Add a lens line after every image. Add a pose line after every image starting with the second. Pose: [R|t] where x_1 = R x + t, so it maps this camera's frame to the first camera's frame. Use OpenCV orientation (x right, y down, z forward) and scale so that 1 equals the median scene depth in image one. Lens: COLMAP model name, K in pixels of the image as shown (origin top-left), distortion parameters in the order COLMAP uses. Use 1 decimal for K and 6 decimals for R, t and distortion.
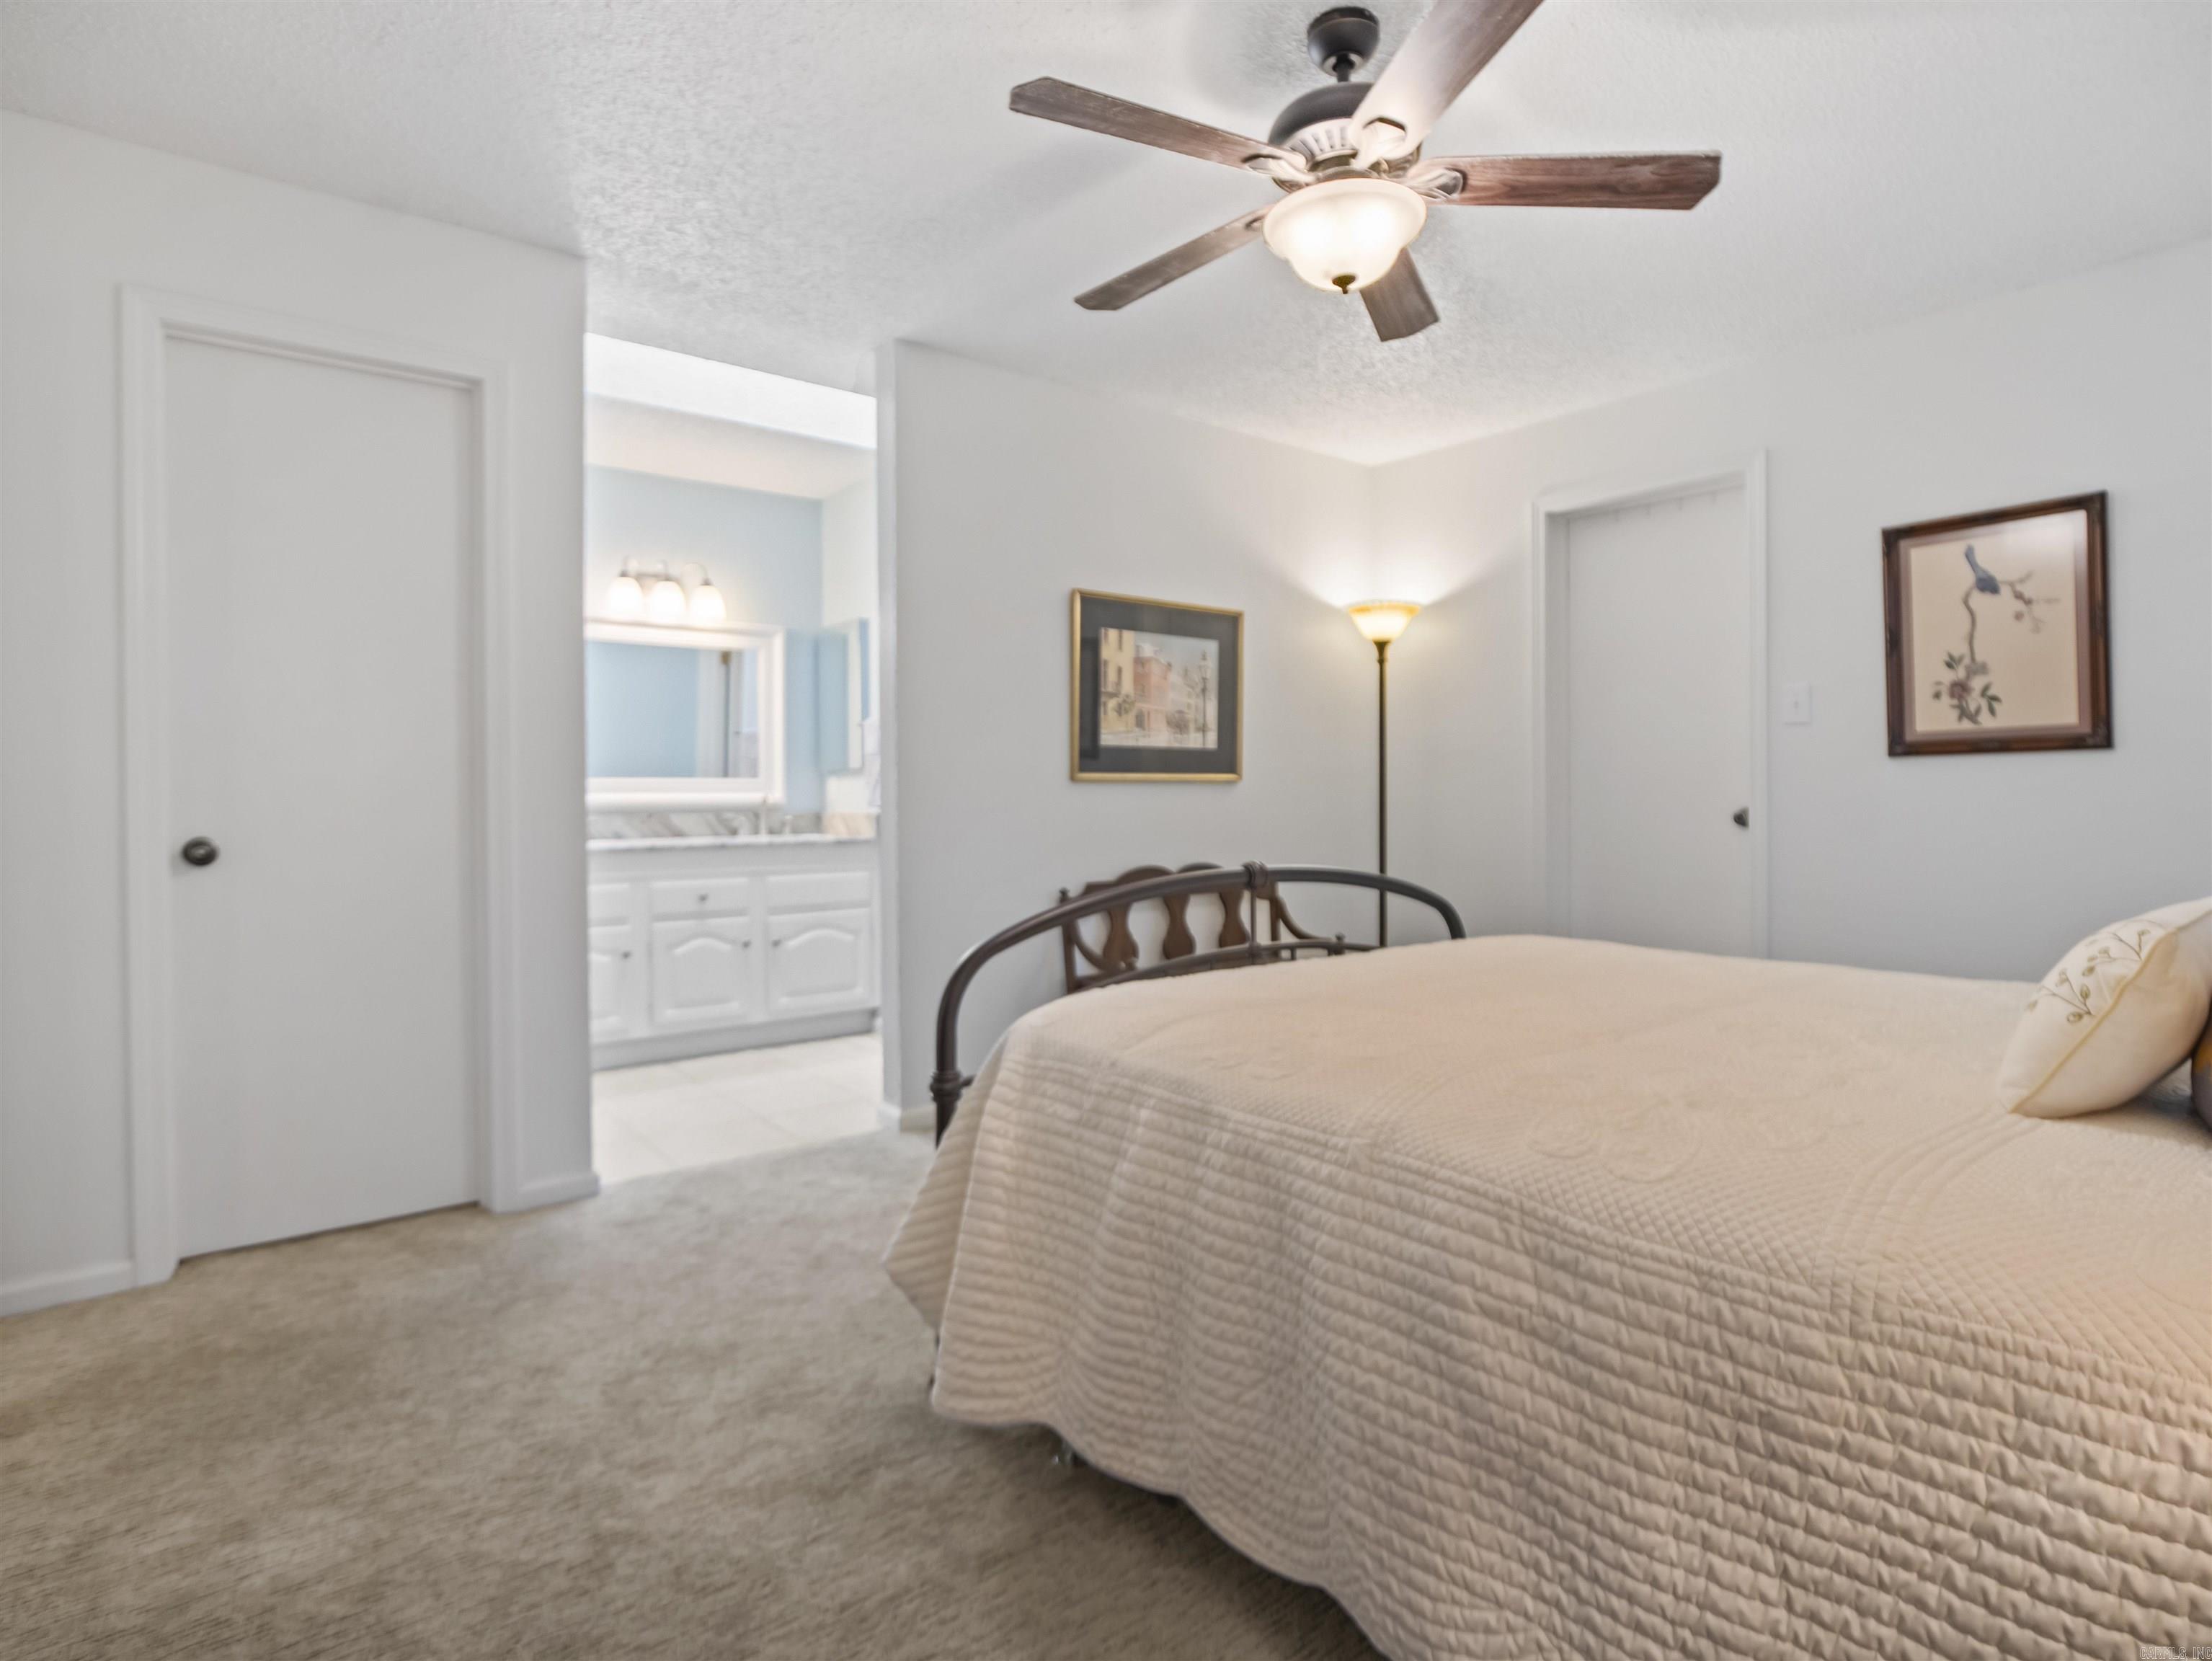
lens RADIAL K [[1150.3, 0, 1118.0], [0, 1150.3, 817.0], [0, 0, 1]] dist [-0.023946, 0.007766]
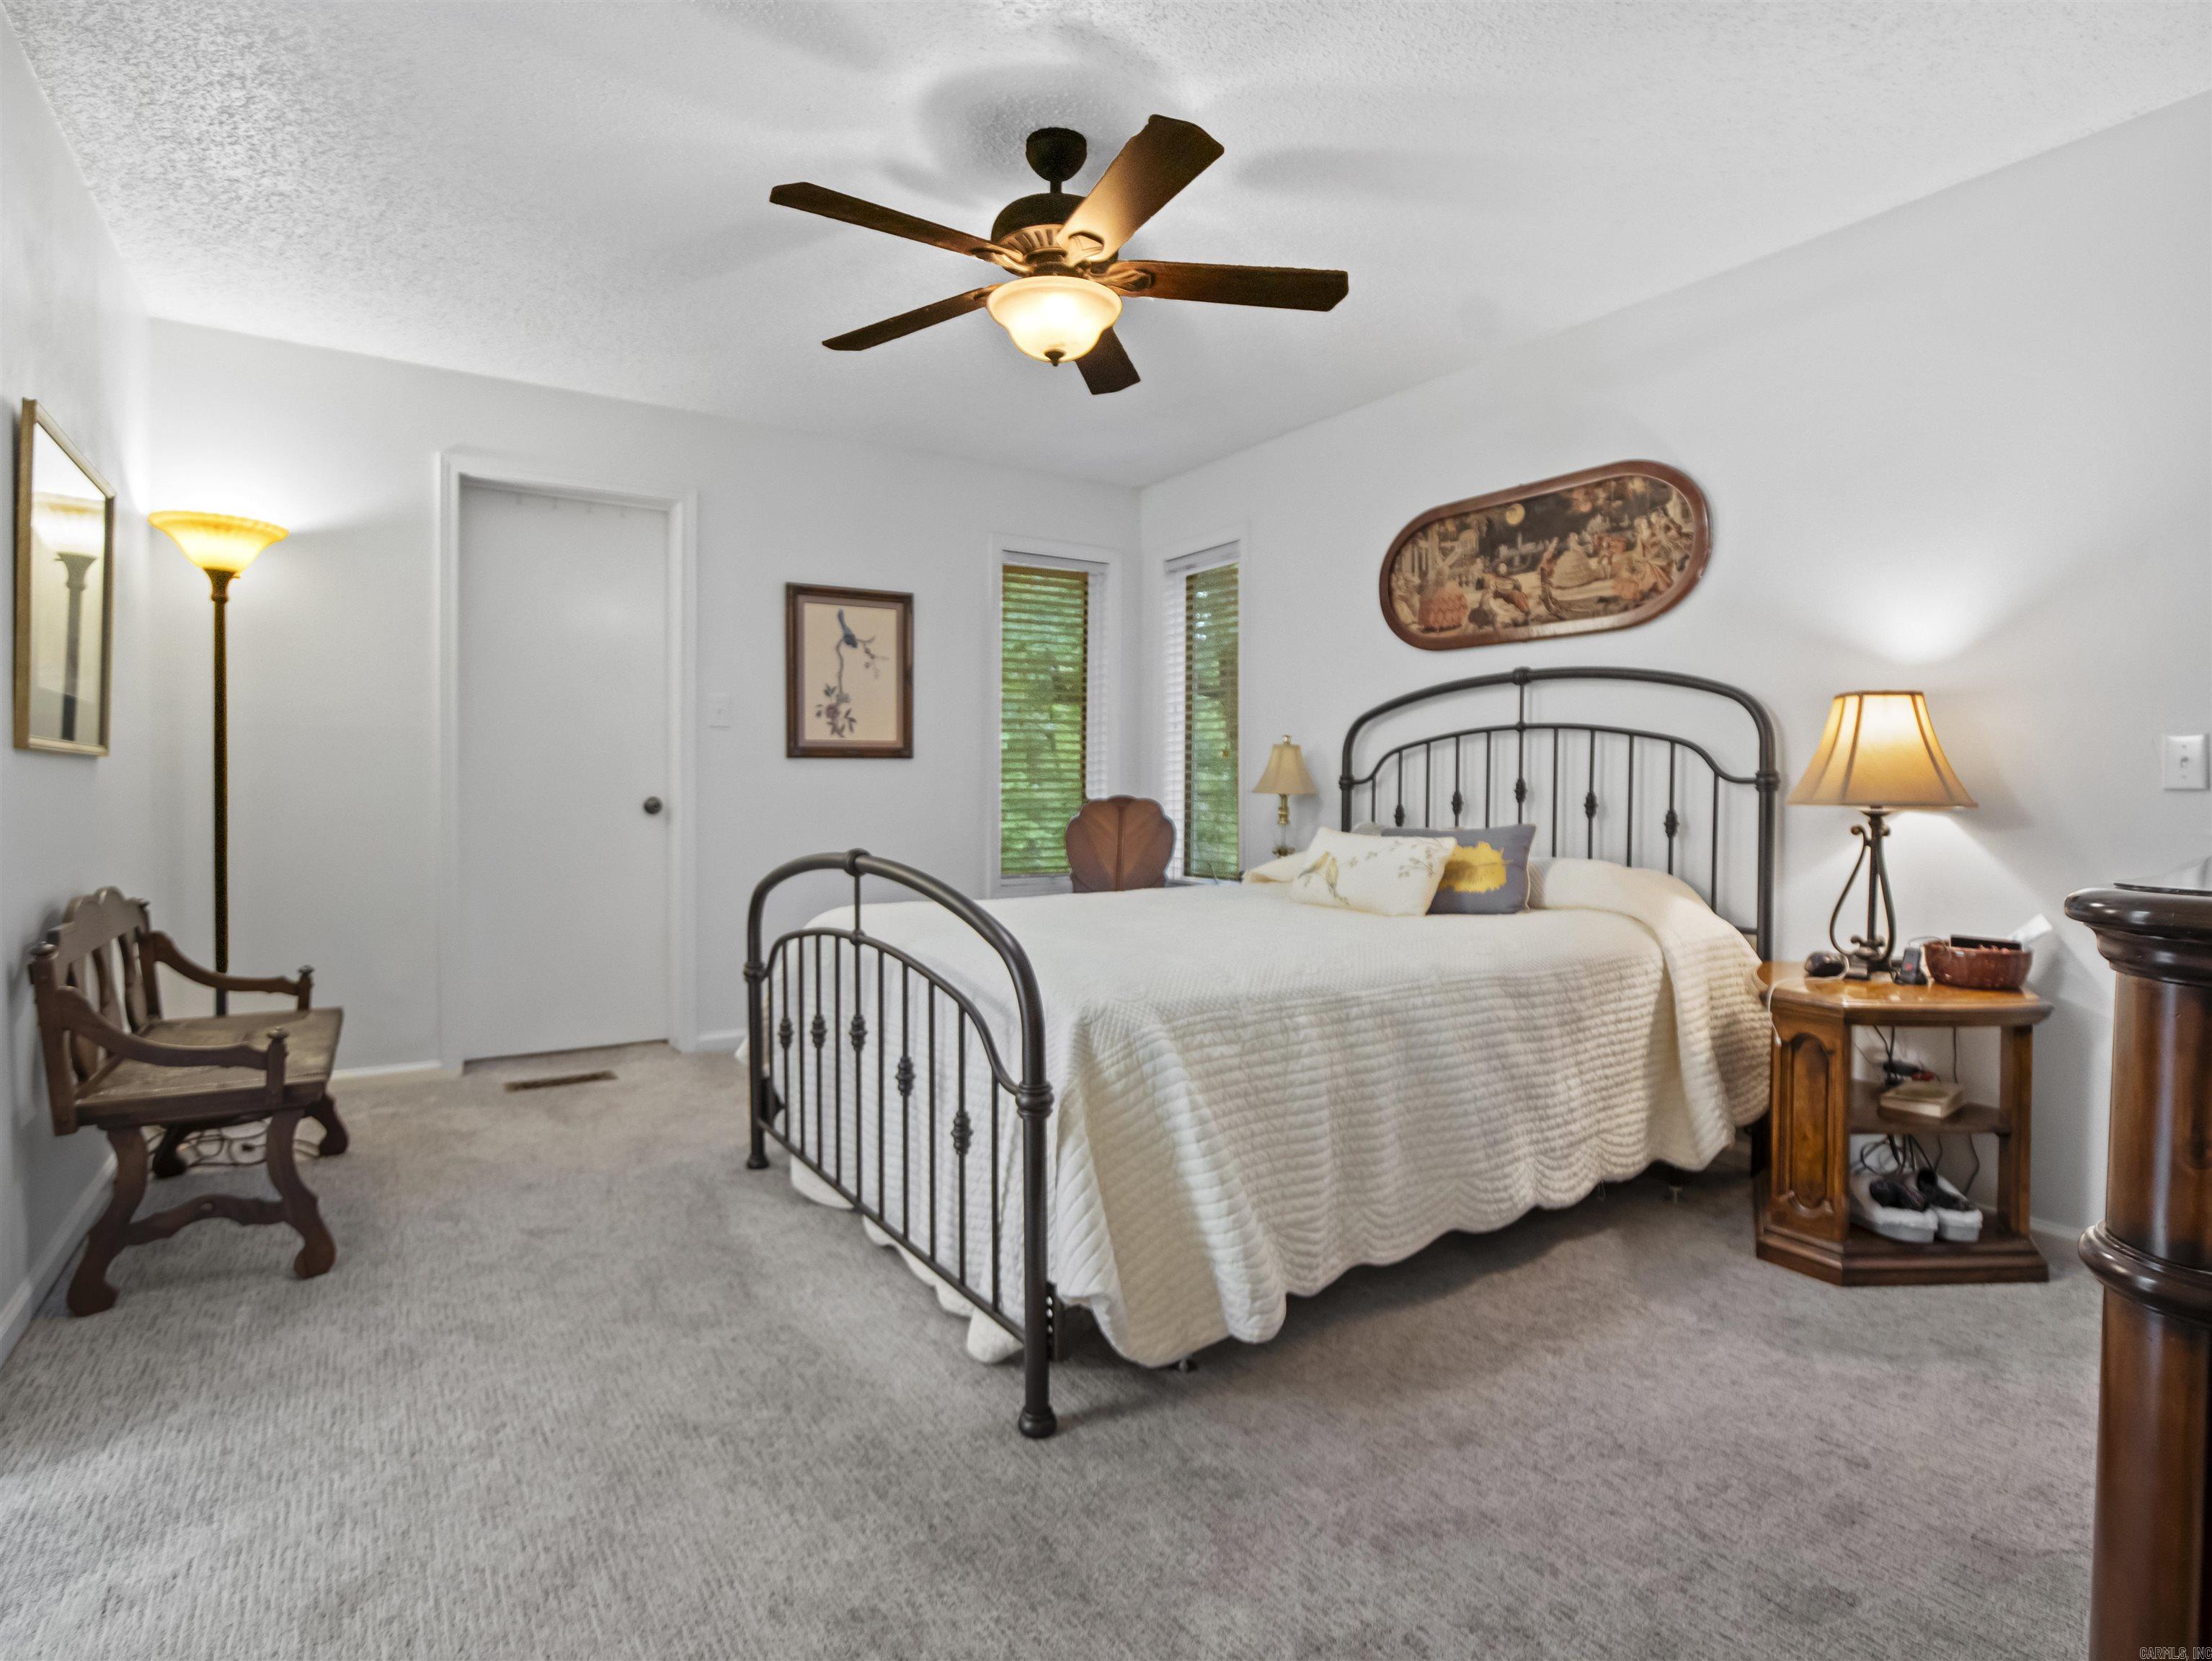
lens RADIAL K [[1150.3, 0, 1118.0], [0, 1150.3, 817.0], [0, 0, 1]] dist [-0.023946, 0.007766]
pose [[0.096485, -0.016341, 0.995200, -0.662640], [0.014630, 0.999780, 0.014997, 0.001057], [-0.995227, 0.013113, 0.096703, 0.546298]]
